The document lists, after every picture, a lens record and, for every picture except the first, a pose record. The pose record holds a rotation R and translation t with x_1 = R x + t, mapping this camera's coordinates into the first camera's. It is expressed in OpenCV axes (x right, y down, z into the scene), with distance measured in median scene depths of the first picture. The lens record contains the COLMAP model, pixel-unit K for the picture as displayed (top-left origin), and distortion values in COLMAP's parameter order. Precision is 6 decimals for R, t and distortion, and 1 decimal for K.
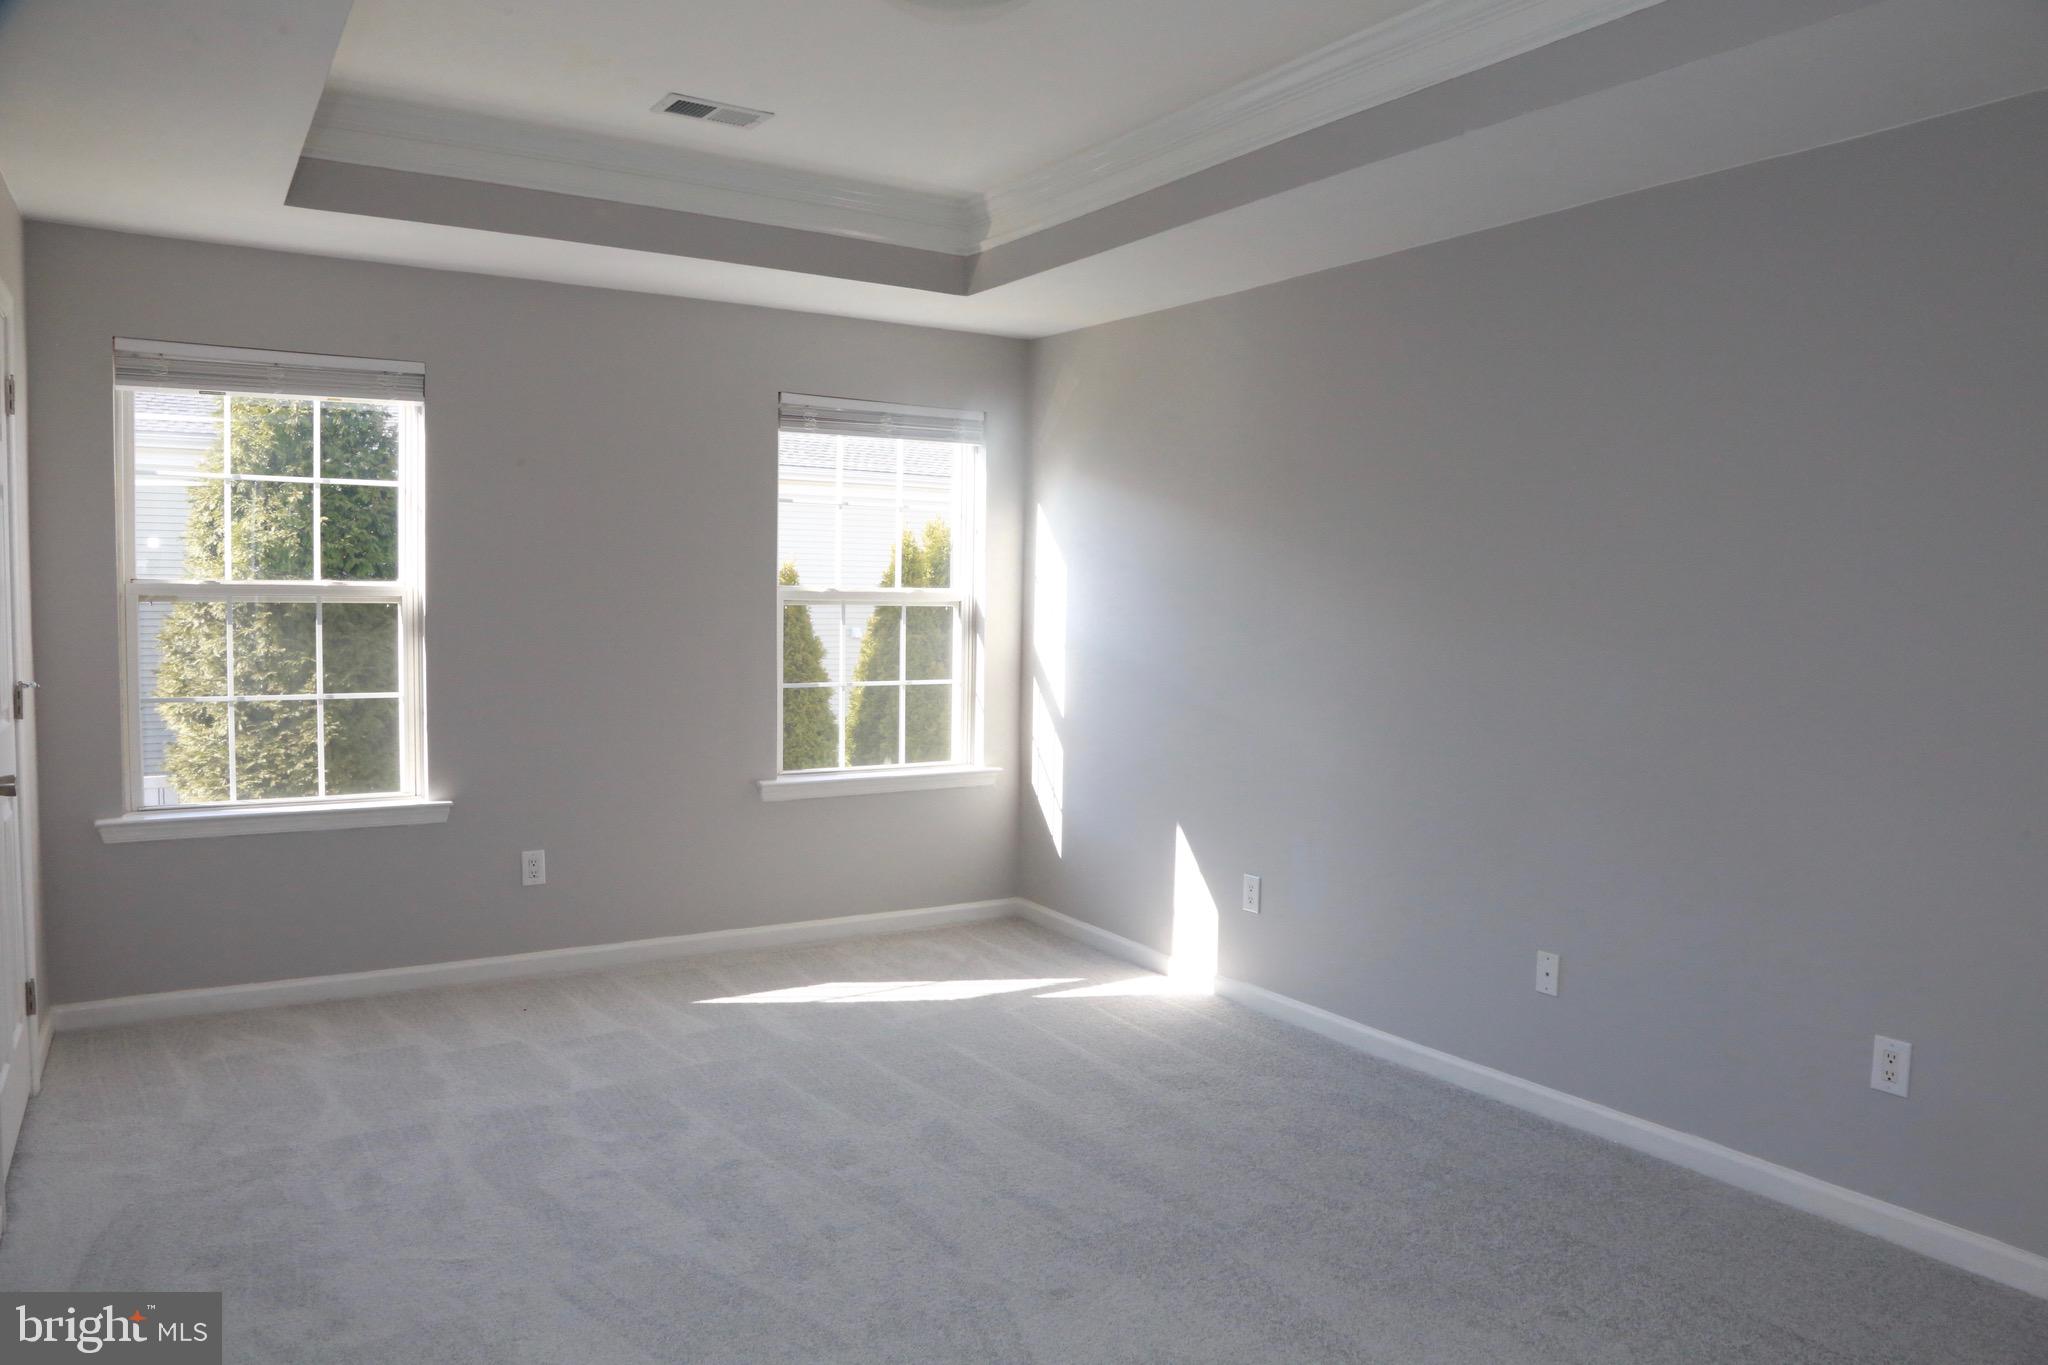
lens RADIAL K [[1405.9, 0, 1030.6], [0, 1405.9, 677.4], [0, 0, 1]] dist [-0.117123, 0.061000]
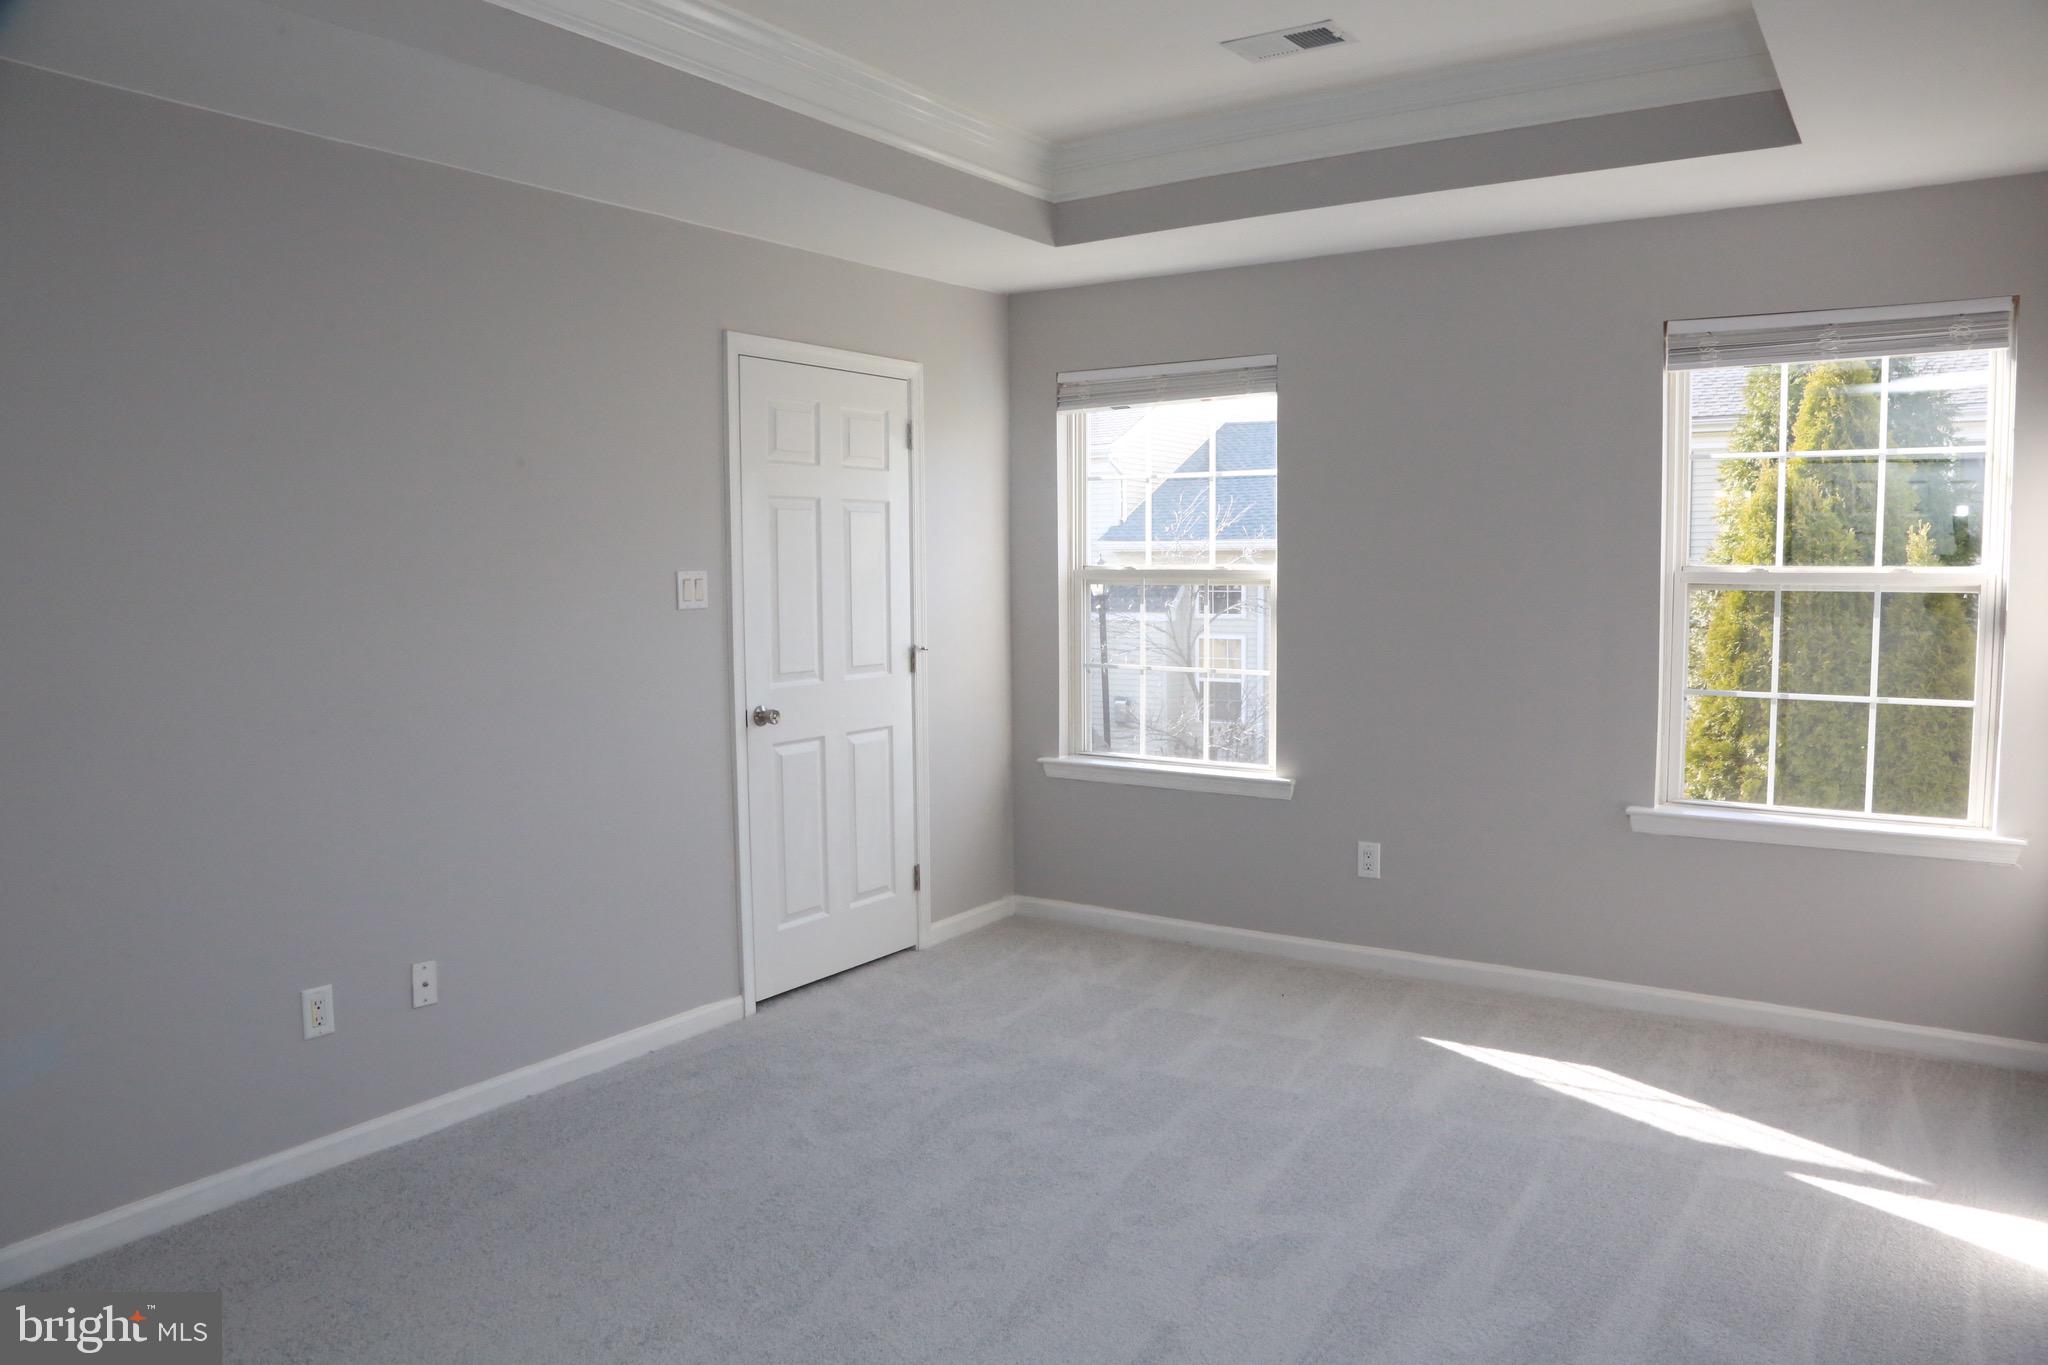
lens RADIAL K [[1405.9, 0, 1027.5], [0, 1405.9, 681.8], [0, 0, 1]] dist [-0.117123, 0.061000]
pose [[0.395100, 0.064539, -0.916368, 0.445888], [-0.039277, 0.997804, 0.053340, -0.030371], [0.917798, 0.014918, 0.396767, 0.401516]]
